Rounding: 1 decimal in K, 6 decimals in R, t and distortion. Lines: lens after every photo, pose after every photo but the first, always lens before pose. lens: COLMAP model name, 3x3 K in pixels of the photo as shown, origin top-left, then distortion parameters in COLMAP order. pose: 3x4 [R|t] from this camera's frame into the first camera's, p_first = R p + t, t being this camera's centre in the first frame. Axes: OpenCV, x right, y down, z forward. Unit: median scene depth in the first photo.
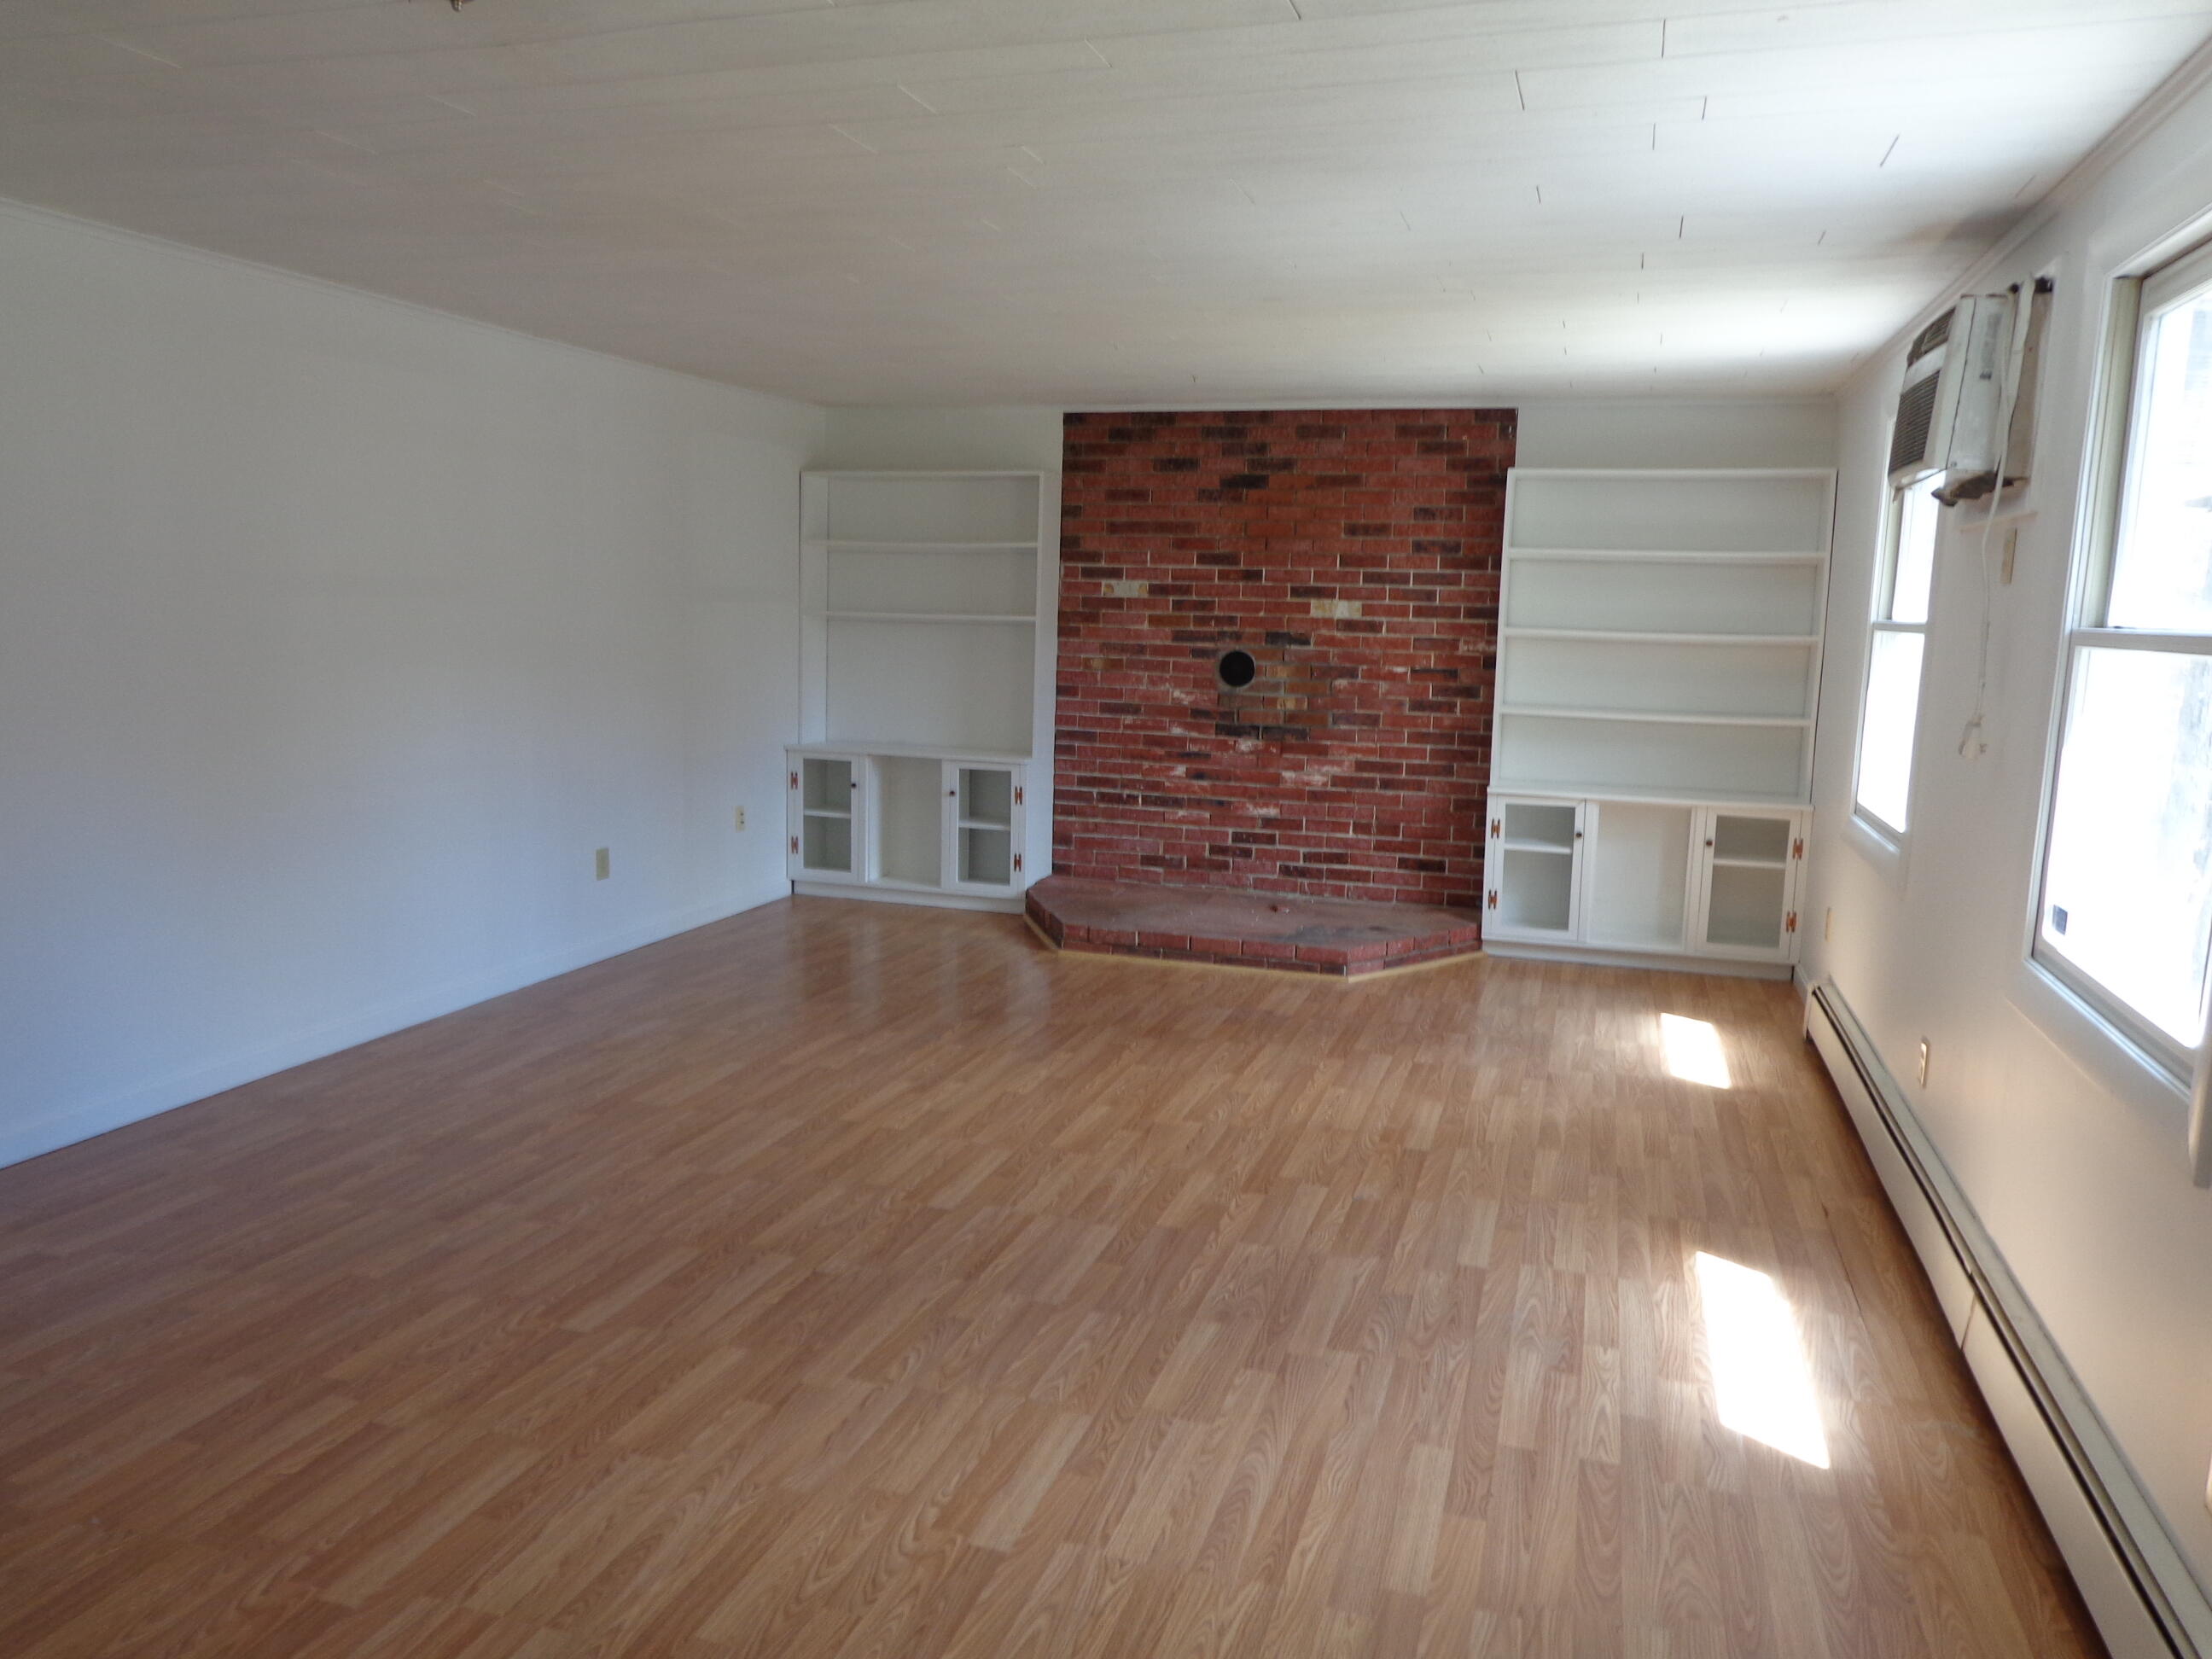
lens RADIAL K [[1553.9, 0, 1125.9], [0, 1553.9, 840.8], [0, 0, 1]] dist [0.006382, -0.000115]
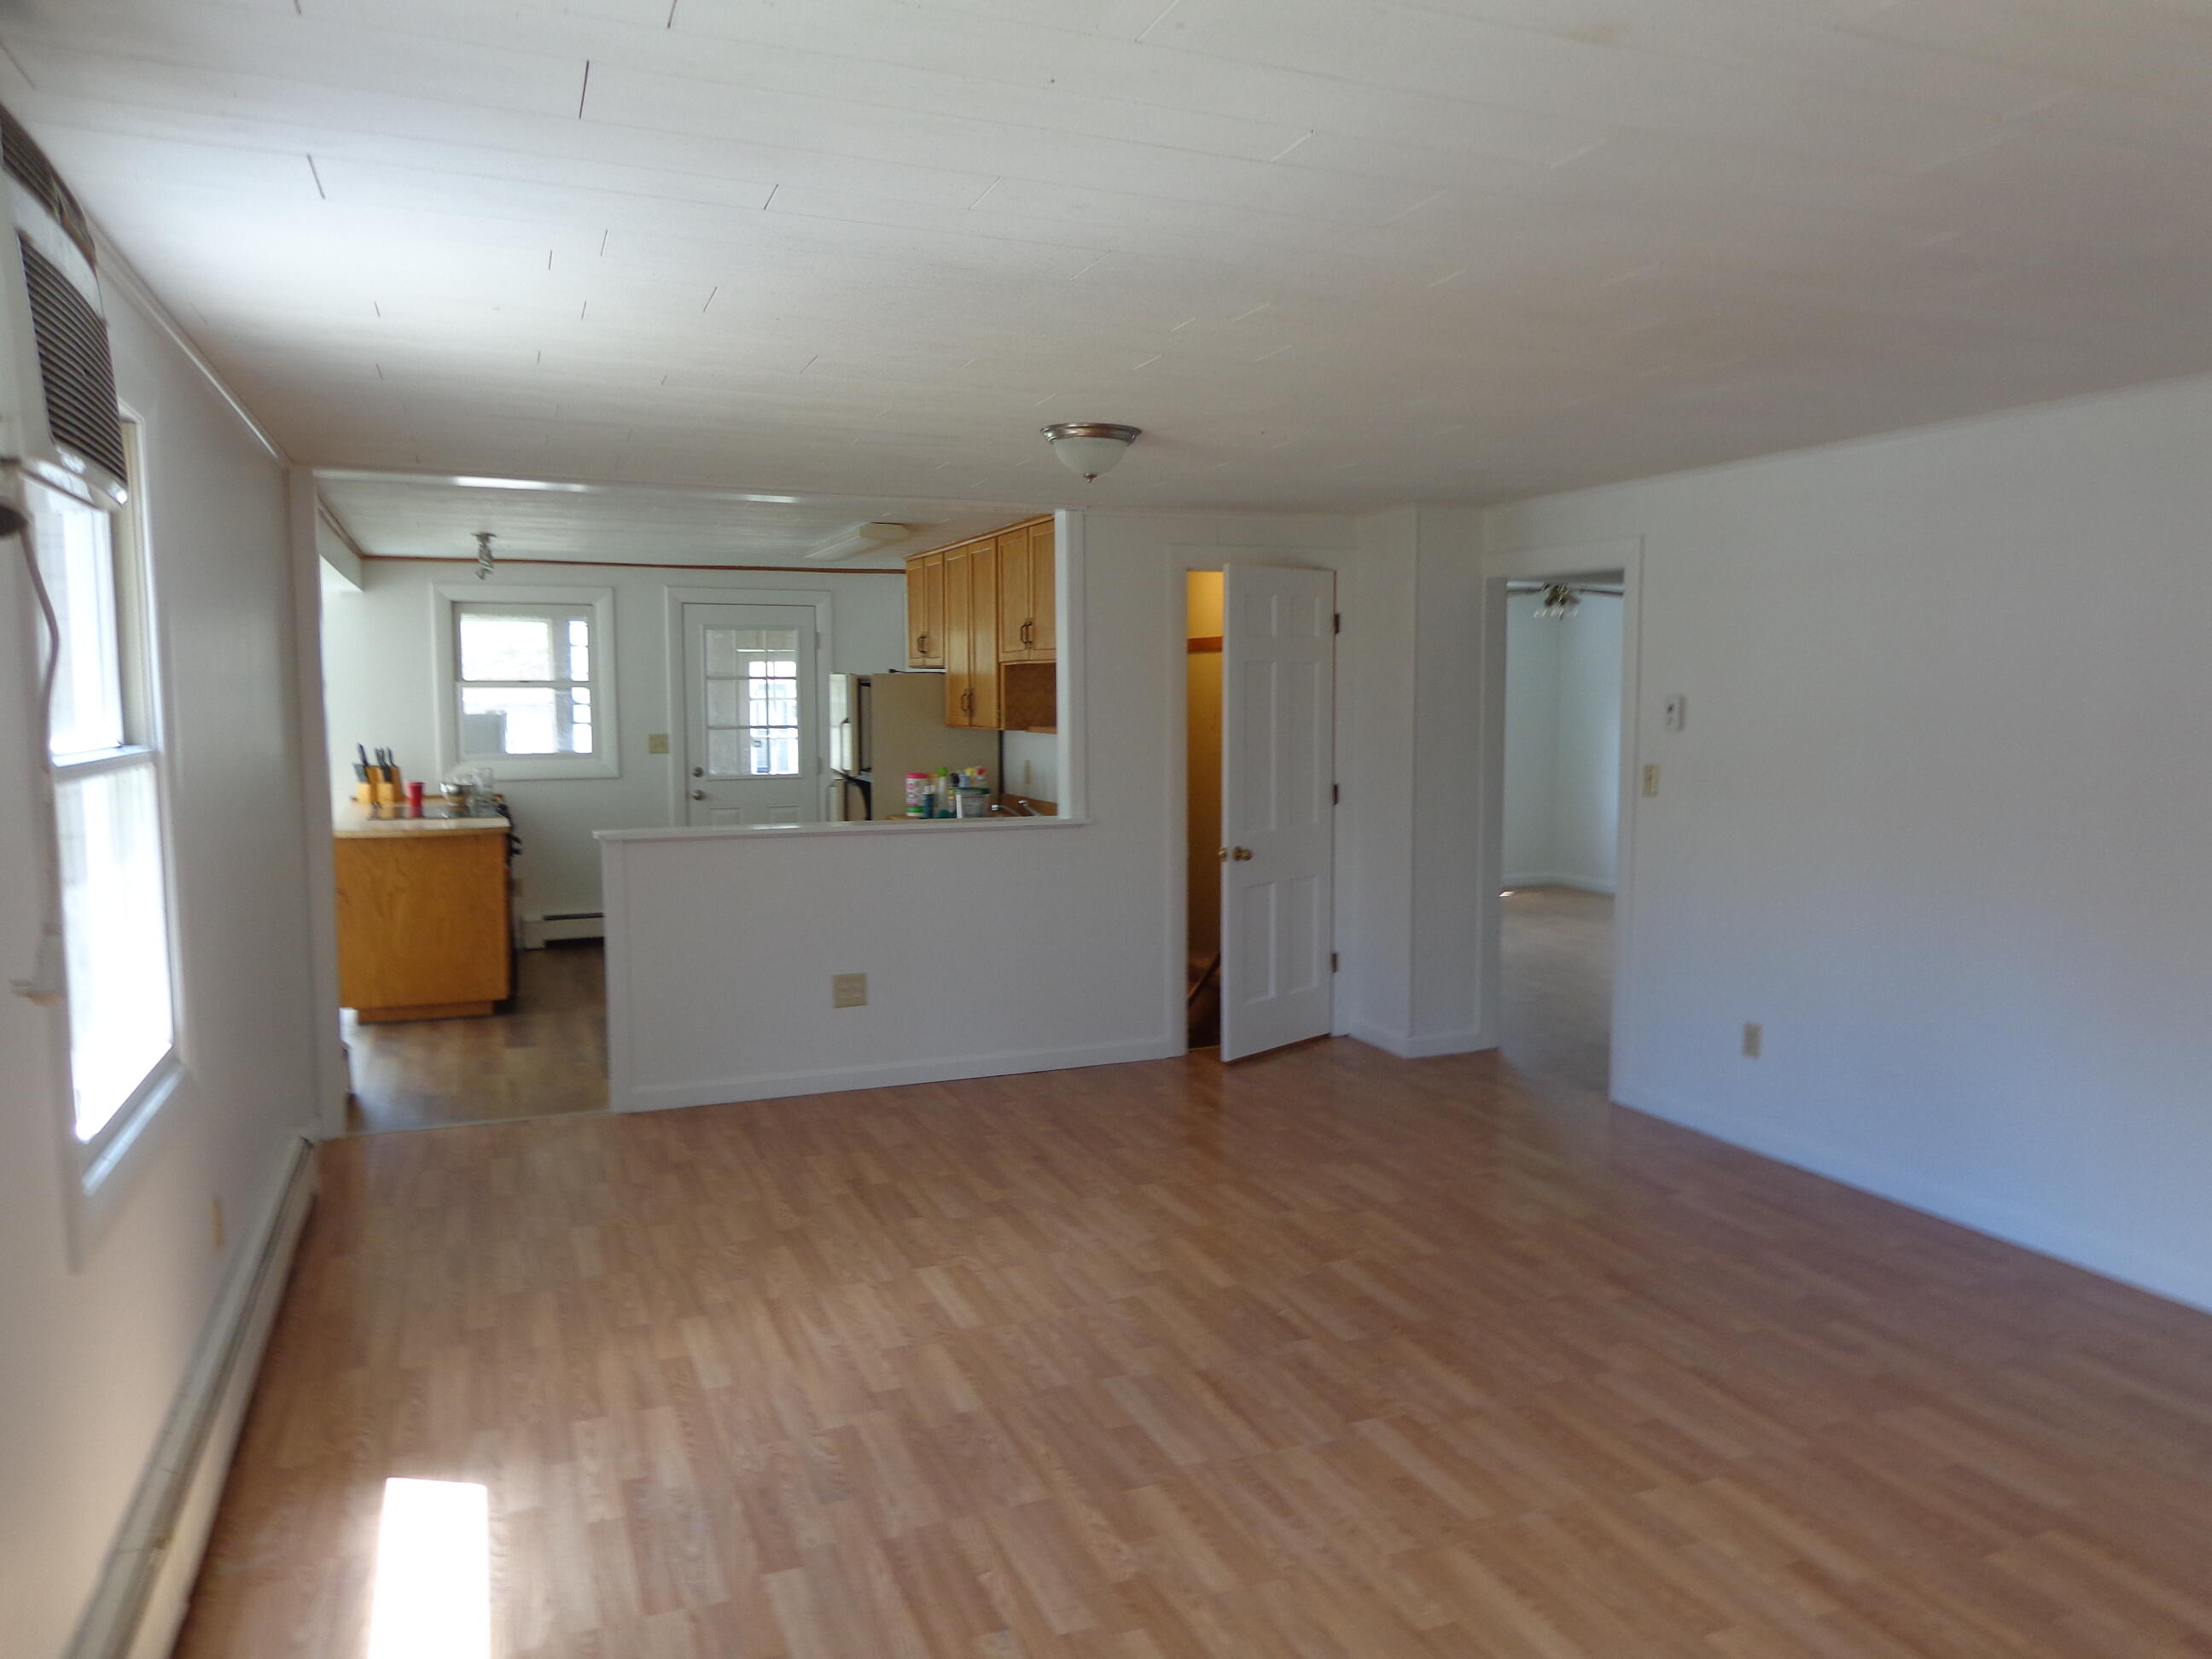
lens RADIAL K [[1553.9, 0, 1125.9], [0, 1553.9, 840.8], [0, 0, 1]] dist [0.006382, -0.000115]
pose [[-0.767604, 0.038084, -0.639792, 0.618901], [-0.113351, 0.974431, 0.193999, -0.279931], [0.630822, 0.221435, -0.743660, 1.720208]]
